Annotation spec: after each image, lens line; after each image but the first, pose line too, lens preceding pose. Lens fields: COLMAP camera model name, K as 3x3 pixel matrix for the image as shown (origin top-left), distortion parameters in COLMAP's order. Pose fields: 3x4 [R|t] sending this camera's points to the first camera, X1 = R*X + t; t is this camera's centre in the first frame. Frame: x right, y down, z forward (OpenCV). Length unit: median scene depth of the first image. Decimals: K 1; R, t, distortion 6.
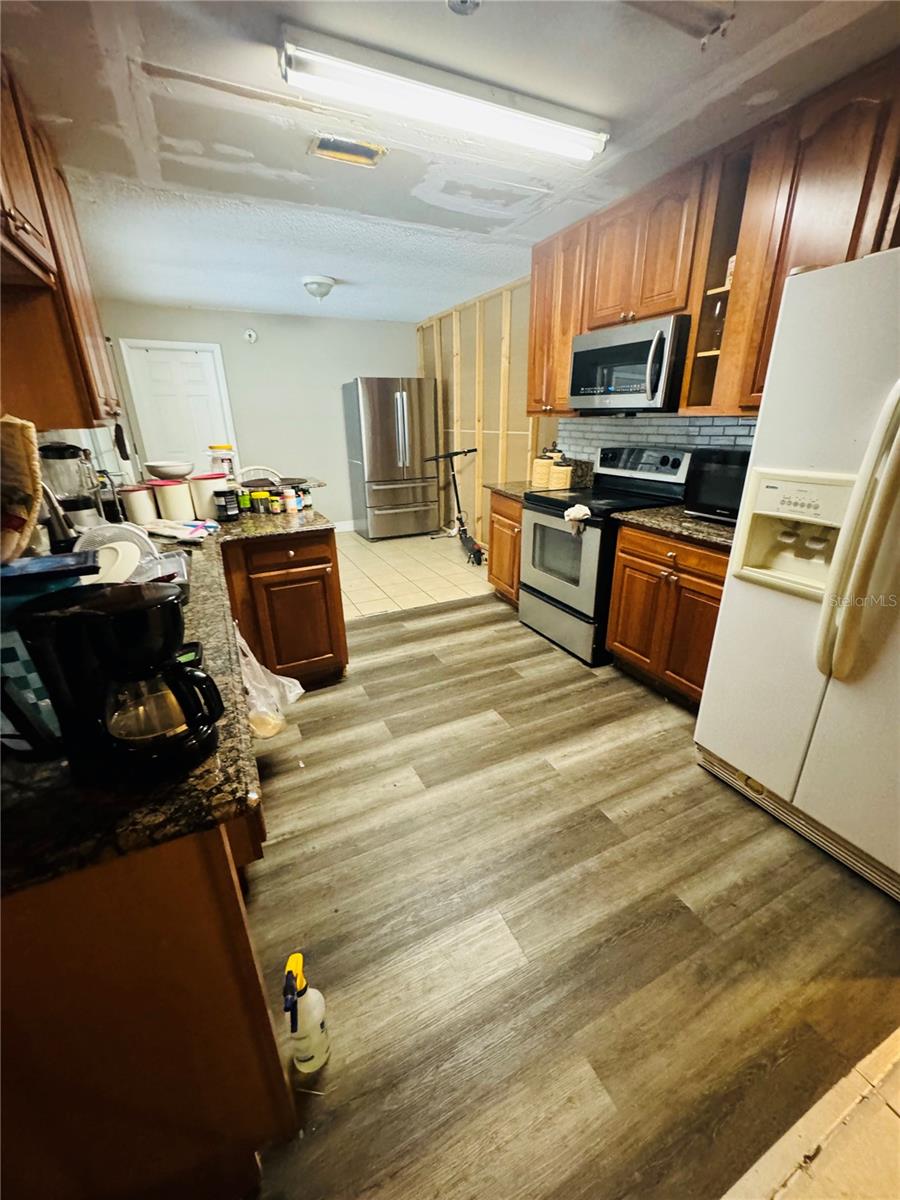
lens RADIAL K [[479.5, 0, 450.3], [0, 479.5, 600.2], [0, 0, 1]] dist [-0.002217, 0.000365]
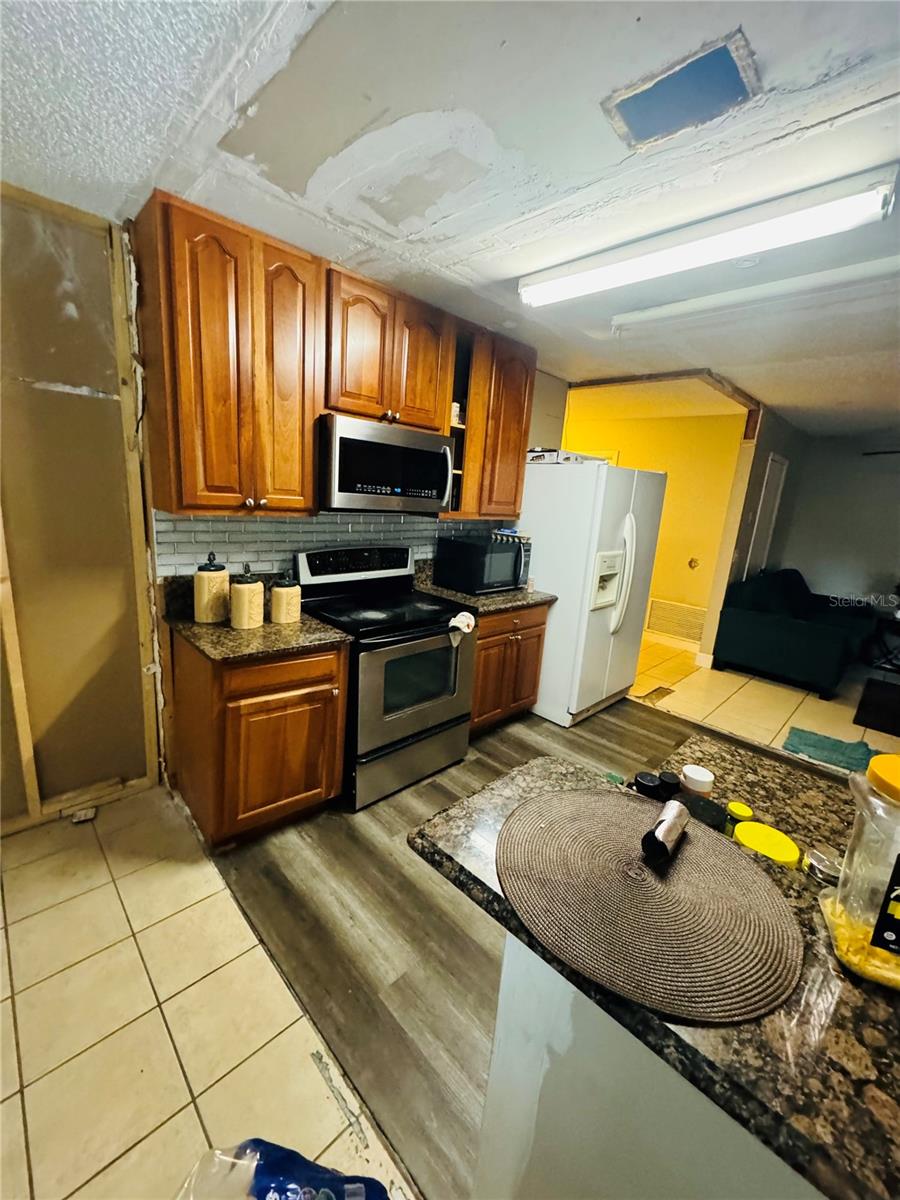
lens RADIAL K [[479.5, 0, 455.1], [0, 479.5, 601.0], [0, 0, 1]] dist [-0.002217, 0.000365]
pose [[-0.324846, -0.218623, 0.920152, -0.843379], [0.277345, 0.908122, 0.313677, -0.738606], [-0.904187, 0.357097, -0.234366, 1.735962]]
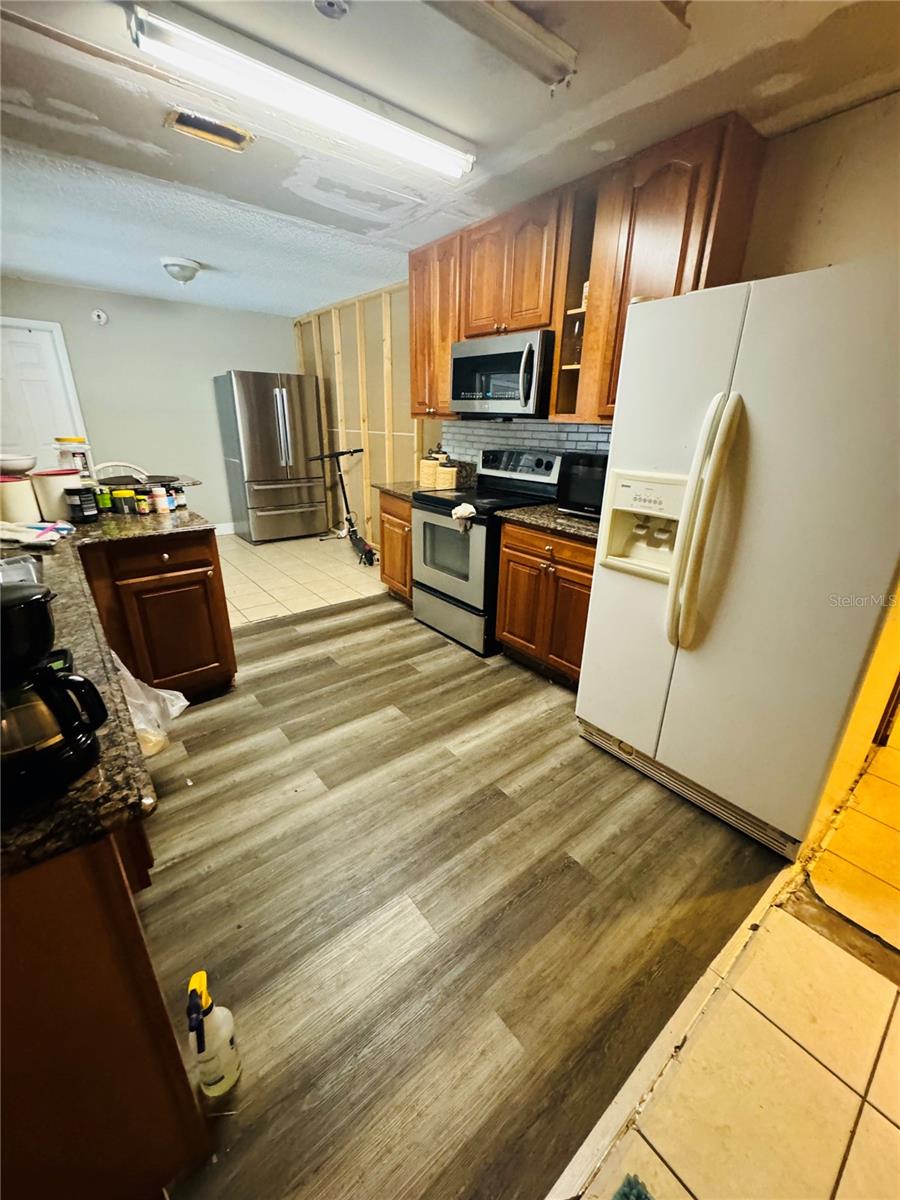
lens RADIAL K [[479.5, 0, 451.9], [0, 479.5, 600.1], [0, 0, 1]] dist [-0.002217, 0.000365]
pose [[0.973728, -0.047815, 0.222637, -0.005080], [0.048691, 0.998813, 0.001554, 0.012853], [-0.222447, 0.009327, 0.974900, -0.022670]]
